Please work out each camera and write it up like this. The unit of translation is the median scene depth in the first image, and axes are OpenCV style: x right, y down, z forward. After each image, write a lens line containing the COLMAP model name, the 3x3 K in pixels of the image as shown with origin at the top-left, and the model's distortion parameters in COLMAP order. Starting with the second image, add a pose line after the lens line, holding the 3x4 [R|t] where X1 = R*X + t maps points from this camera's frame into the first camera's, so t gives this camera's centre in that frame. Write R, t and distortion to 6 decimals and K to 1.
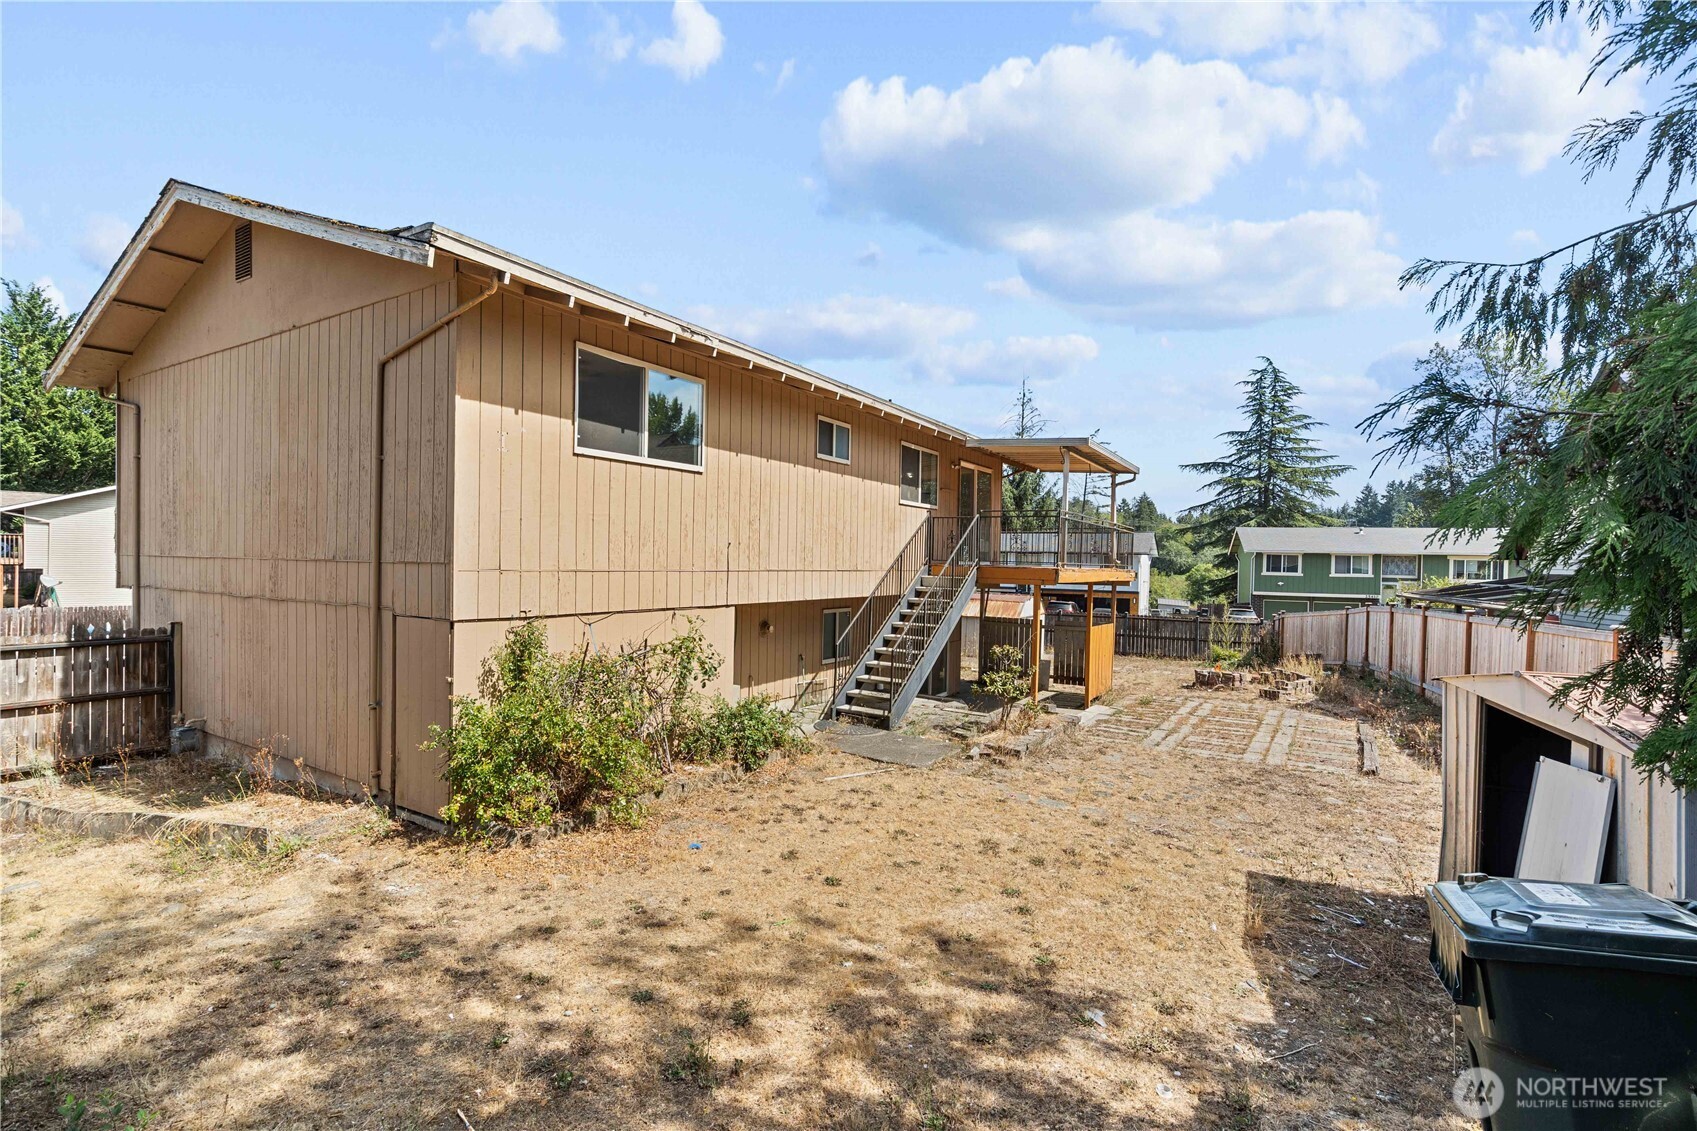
lens RADIAL K [[776.5, 0, 845.3], [0, 776.5, 572.8], [0, 0, 1]] dist [-0.006833, 0.003375]
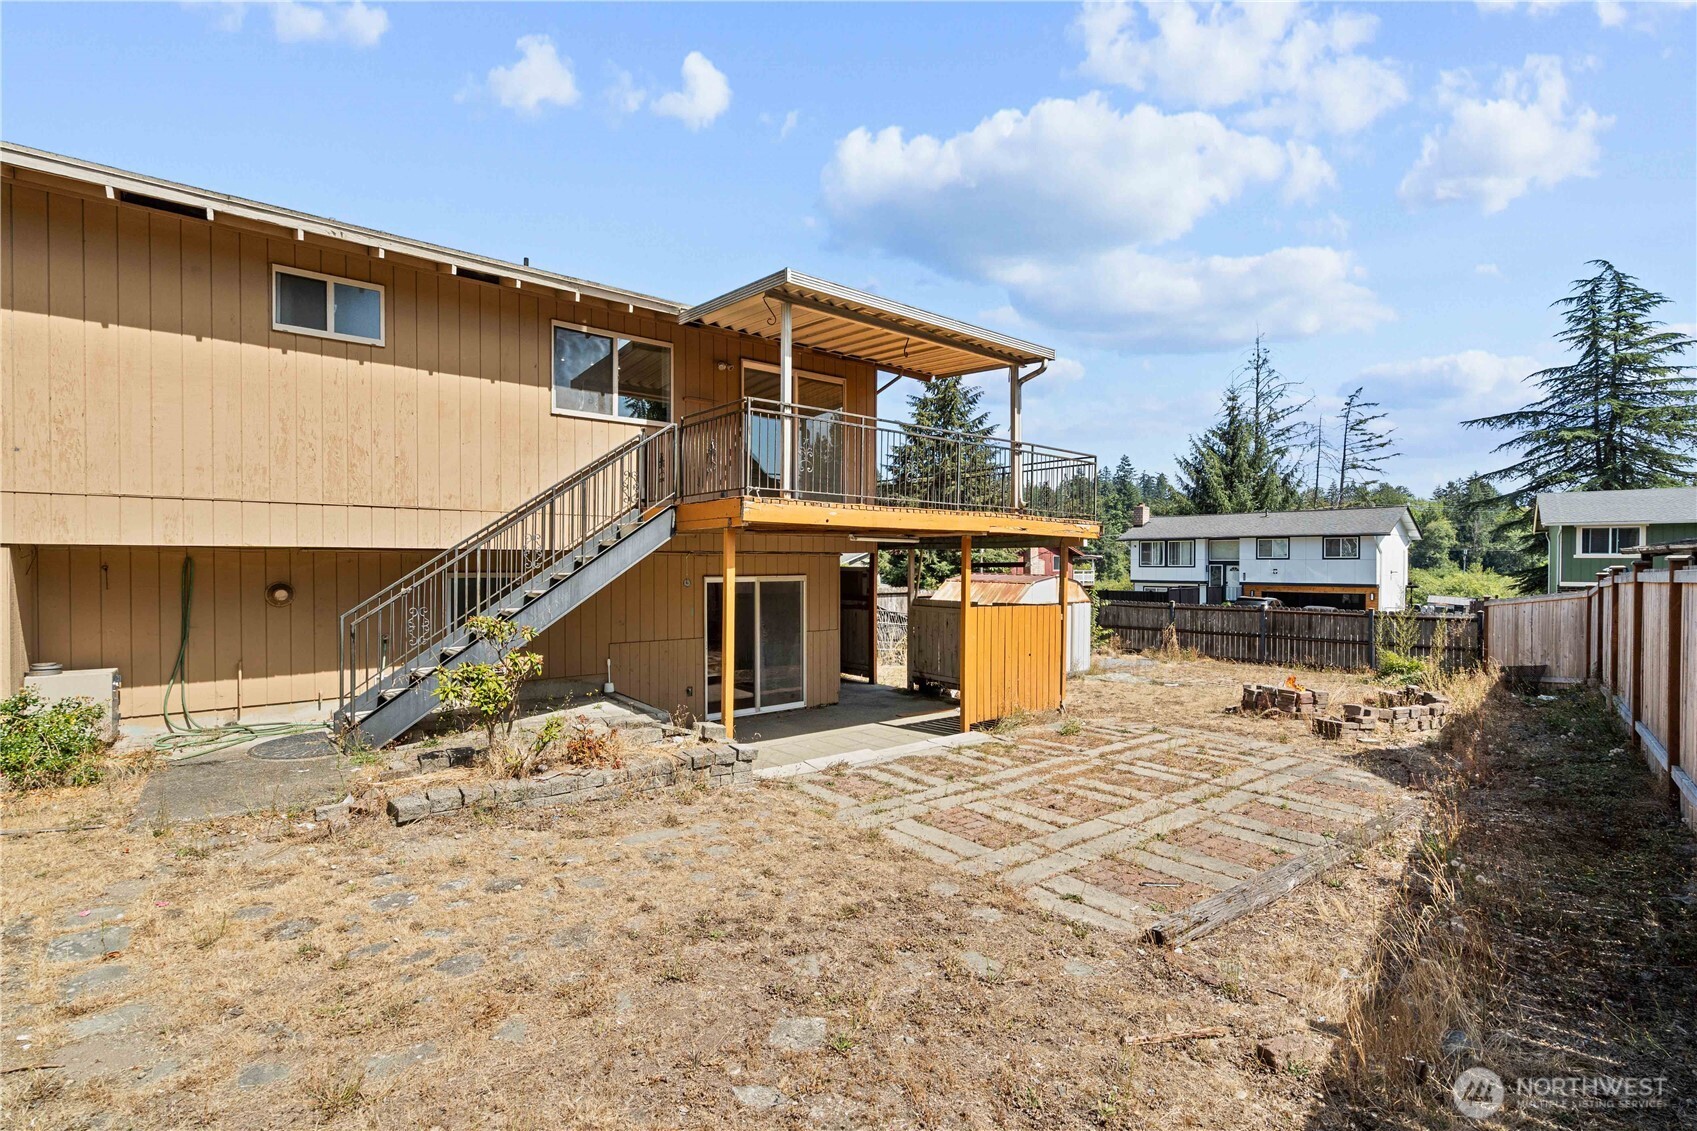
lens RADIAL K [[776.5, 0, 848.0], [0, 776.5, 560.5], [0, 0, 1]] dist [-0.006833, 0.003375]
pose [[0.943468, -0.019439, -0.330892, 0.118094], [0.010679, 0.999543, -0.028273, 0.013417], [0.331291, 0.023141, 0.943245, 0.100212]]
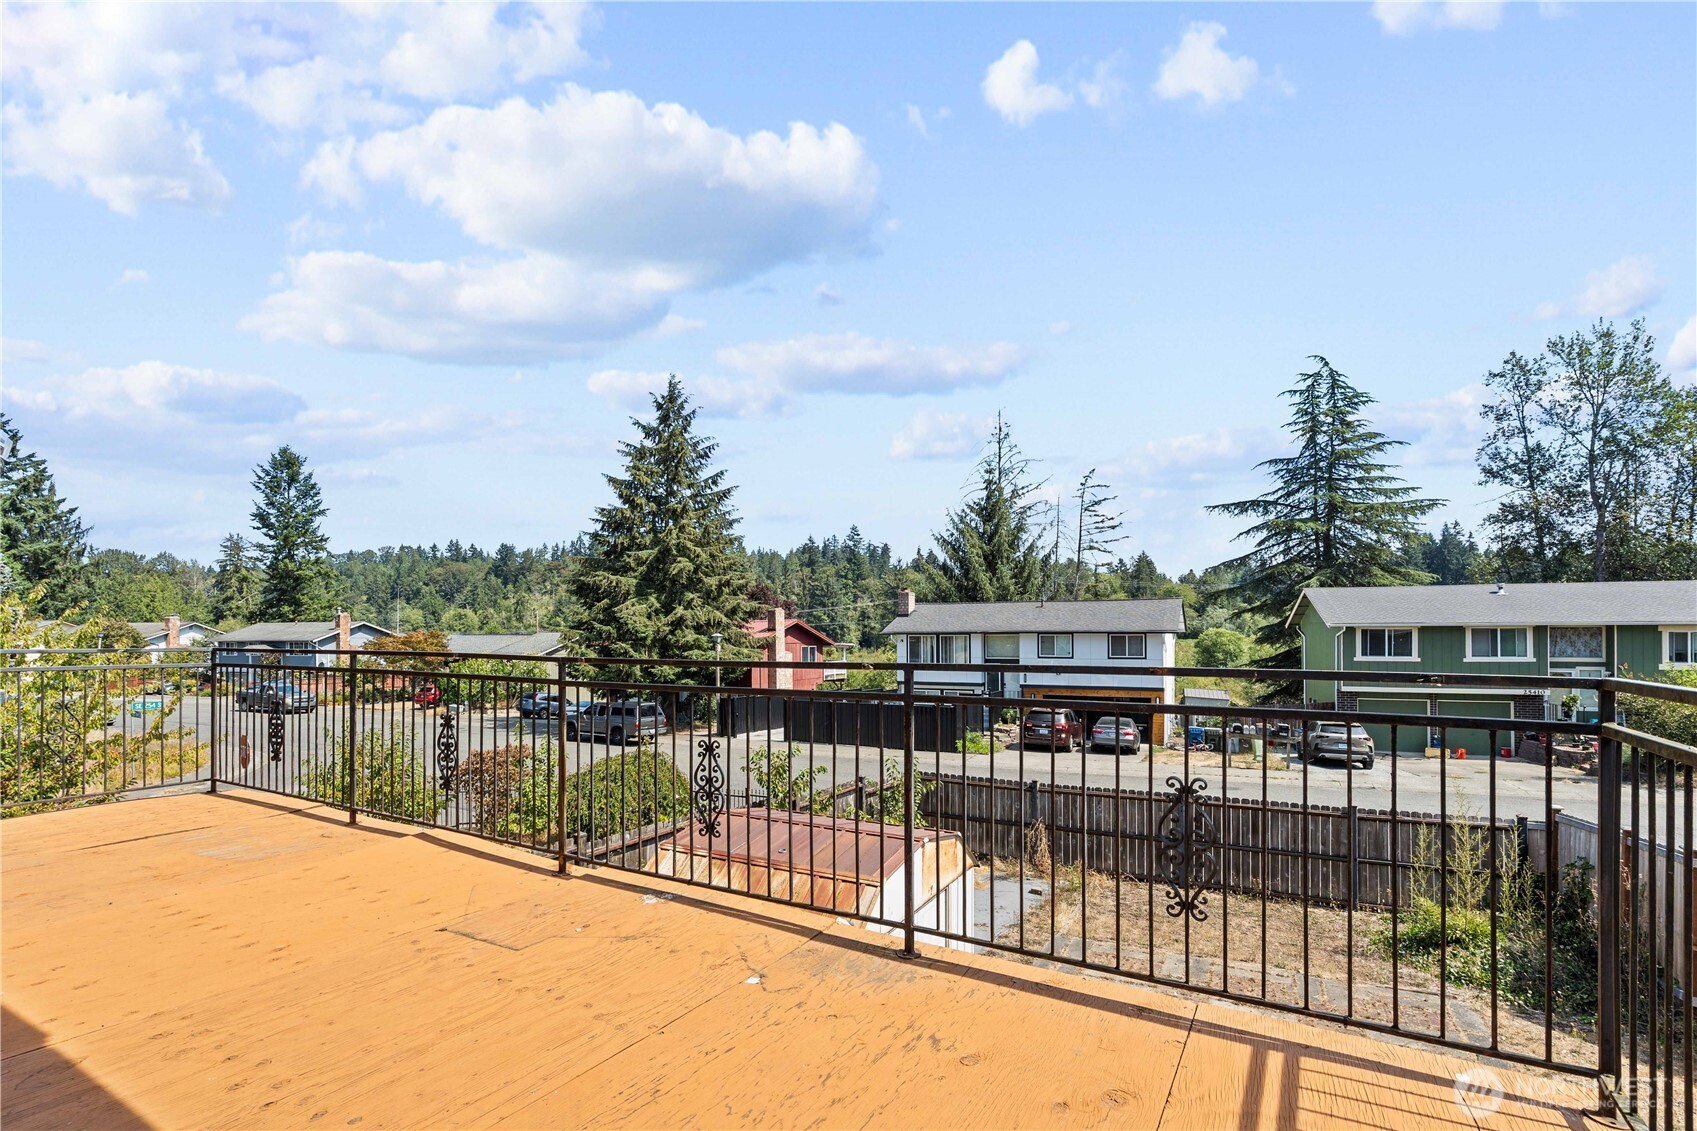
lens RADIAL K [[776.5, 0, 845.0], [0, 776.5, 632.5], [0, 0, 1]] dist [-0.006833, 0.003375]
pose [[0.999662, -0.025658, 0.004229, 0.083651], [0.025701, 0.999615, -0.010415, -0.019809], [-0.003960, 0.010520, 0.999937, 0.273287]]
